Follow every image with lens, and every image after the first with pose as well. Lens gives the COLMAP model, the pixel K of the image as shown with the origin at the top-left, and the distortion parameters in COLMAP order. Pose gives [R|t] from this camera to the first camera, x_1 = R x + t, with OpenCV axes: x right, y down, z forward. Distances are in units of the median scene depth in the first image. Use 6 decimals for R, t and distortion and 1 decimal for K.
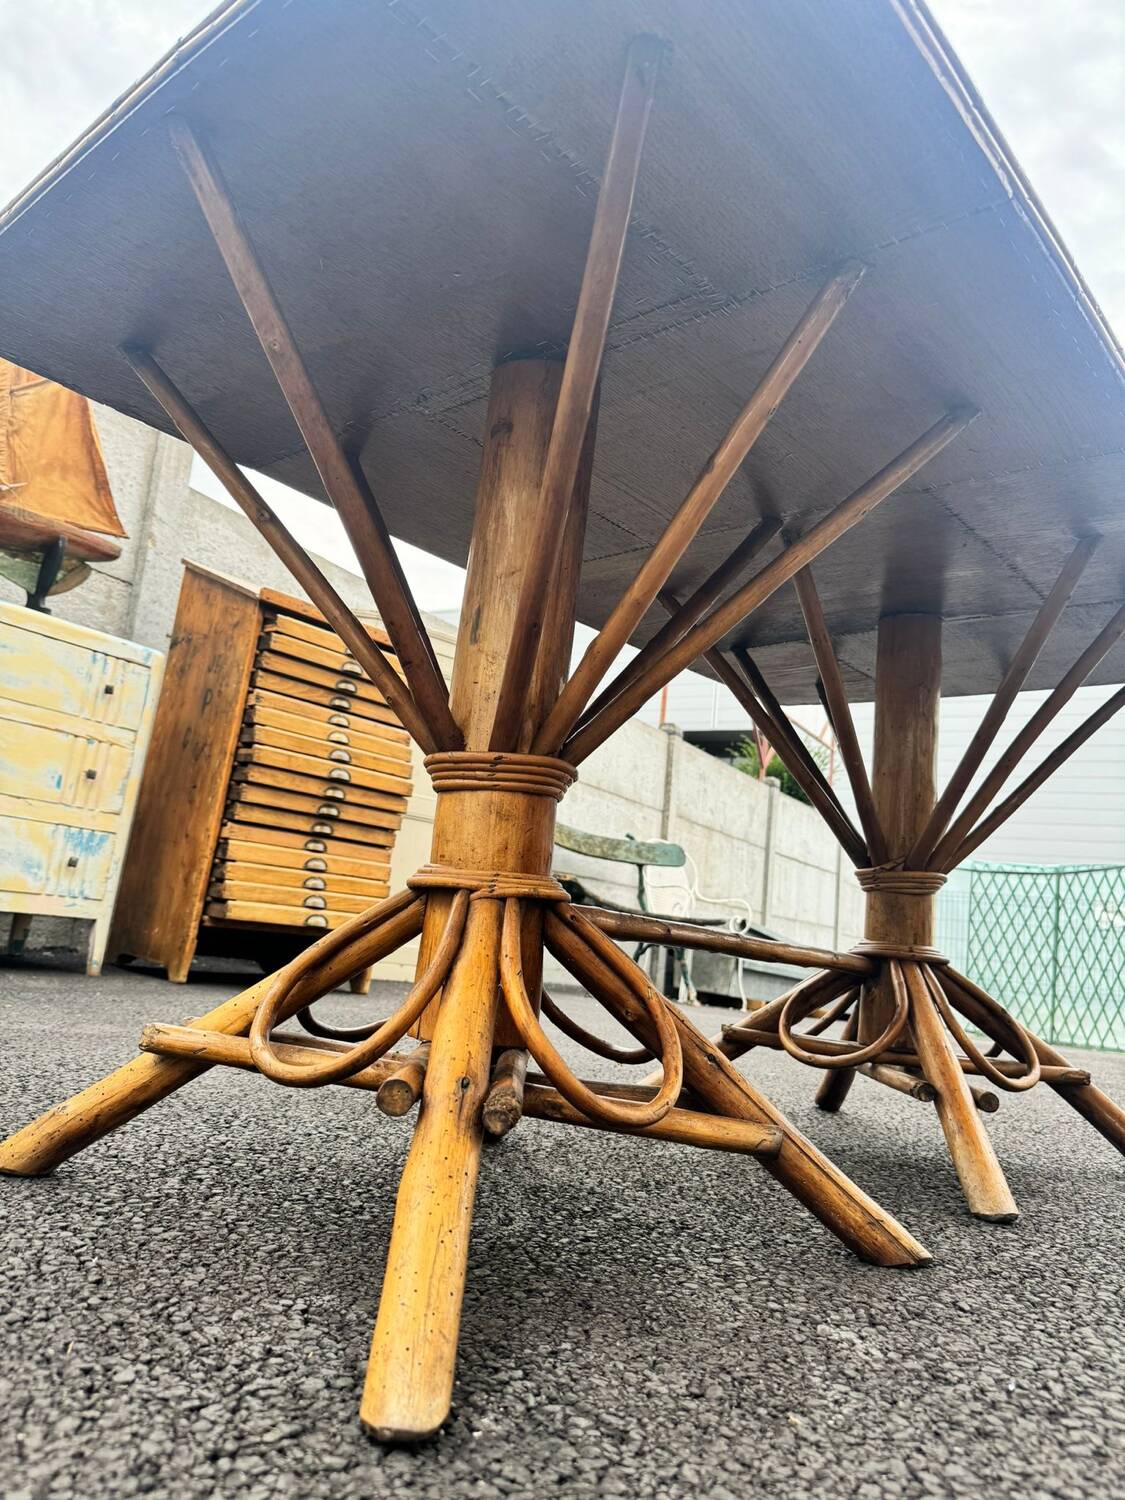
lens RADIAL K [[1064.2, 0, 547.5], [0, 1064.2, 757.4], [0, 0, 1]] dist [0.040676, -0.053537]
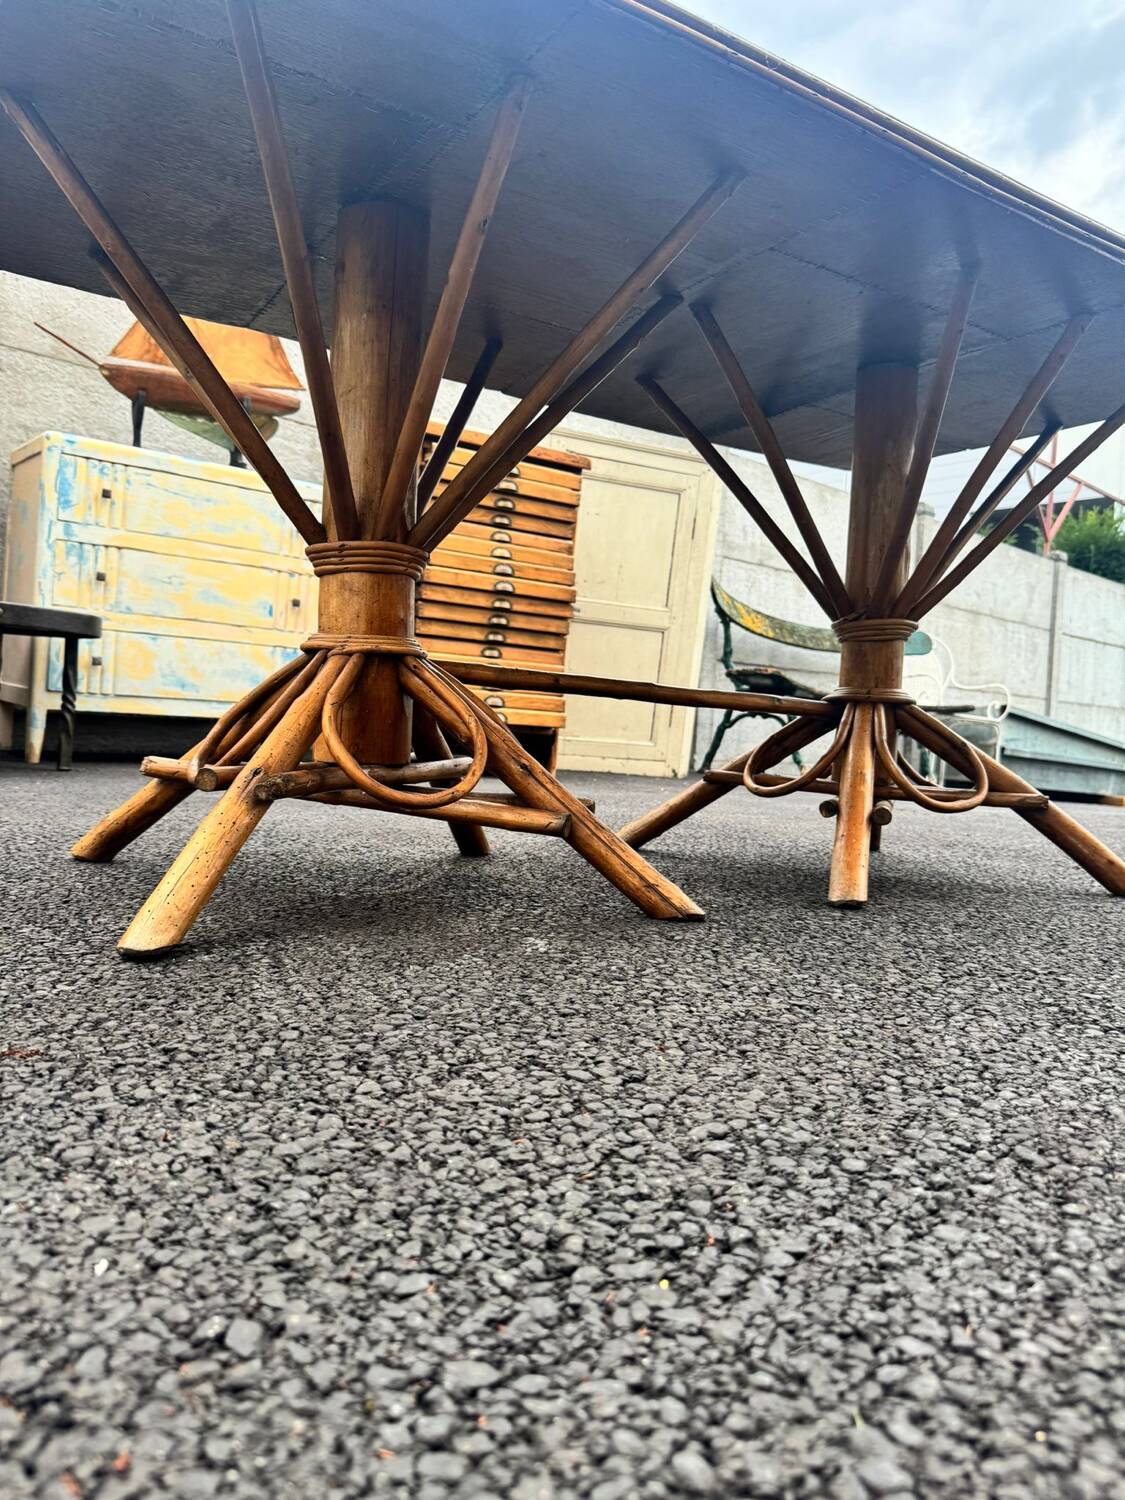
lens RADIAL K [[1072.1, 0, 545.2], [0, 1072.1, 744.5], [0, 0, 1]] dist [0.000501, -0.005106]
pose [[0.954201, -0.050178, -0.294928, 0.162106], [0.096265, 0.984901, 0.143886, 0.021314], [0.283255, -0.165687, 0.944624, -0.057832]]
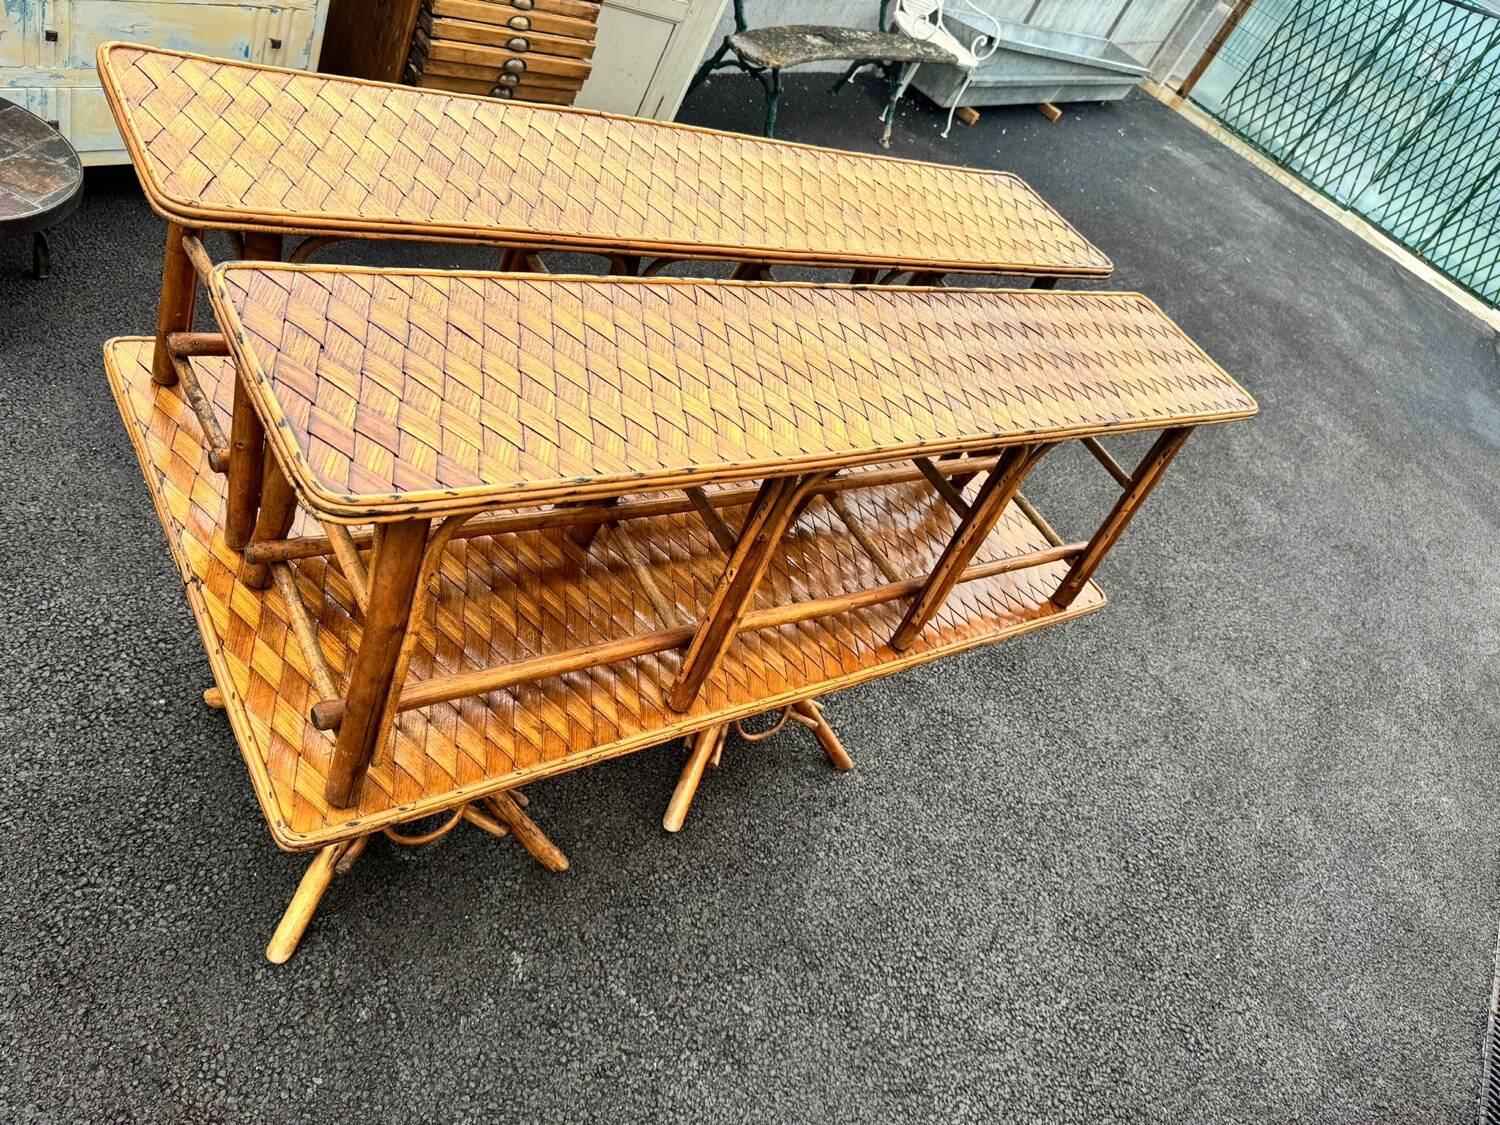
lens RADIAL K [[1064.2, 0, 743.3], [0, 1064.2, 572.9], [0, 0, 1]] dist [0.040676, -0.053537]
pose [[0.947866, 0.303121, 0.098328, 0.058142], [-0.264077, 0.574447, 0.774773, -0.556715], [0.178366, -0.760347, 0.624546, 0.024894]]
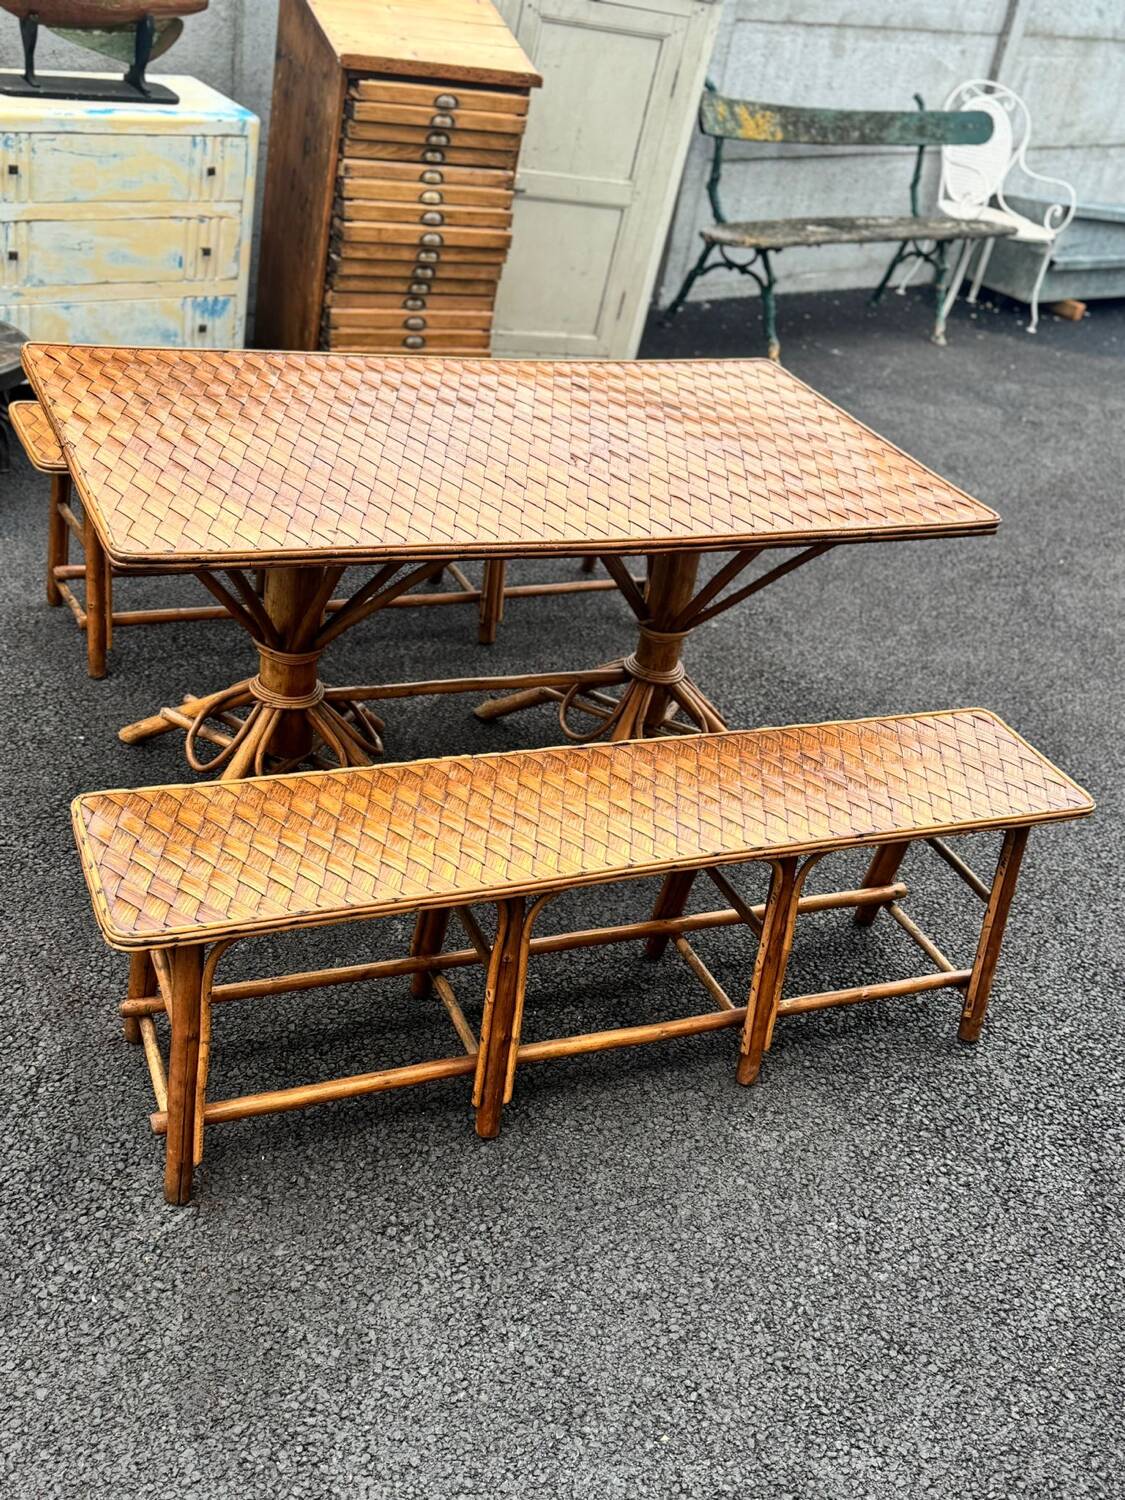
lens RADIAL K [[1522.8, 0, 559.6], [0, 1522.8, 755.1], [0, 0, 1]] dist [0.229837, -0.543453]
pose [[0.956935, 0.189932, -0.219548, 0.340353], [-0.008701, 0.774699, 0.632271, -0.541473], [0.290172, -0.603132, 0.742989, -0.367344]]
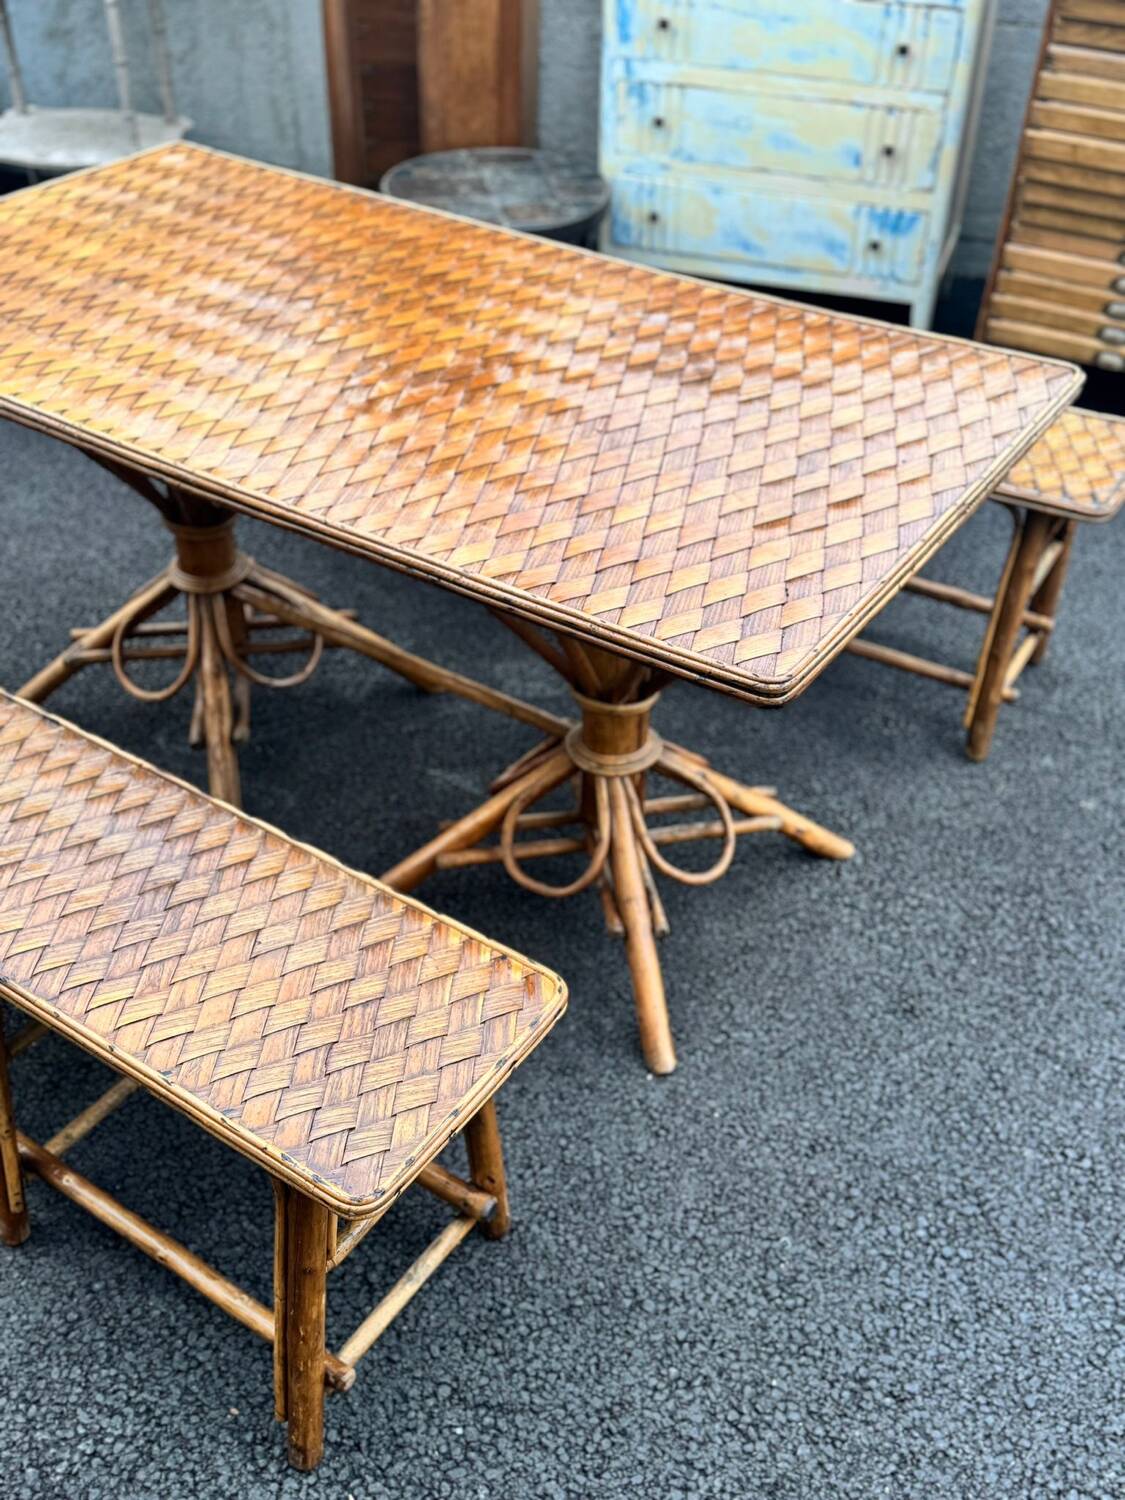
lens RADIAL K [[1530.0, 0, 558.0], [0, 1530.0, 749.8], [0, 0, 1]] dist [0.007427, 0.003403]
pose [[0.263423, 0.508211, -0.819957, 0.737447], [0.170814, 0.811975, 0.558140, -0.311045], [0.949437, -0.287087, 0.127083, 0.373052]]
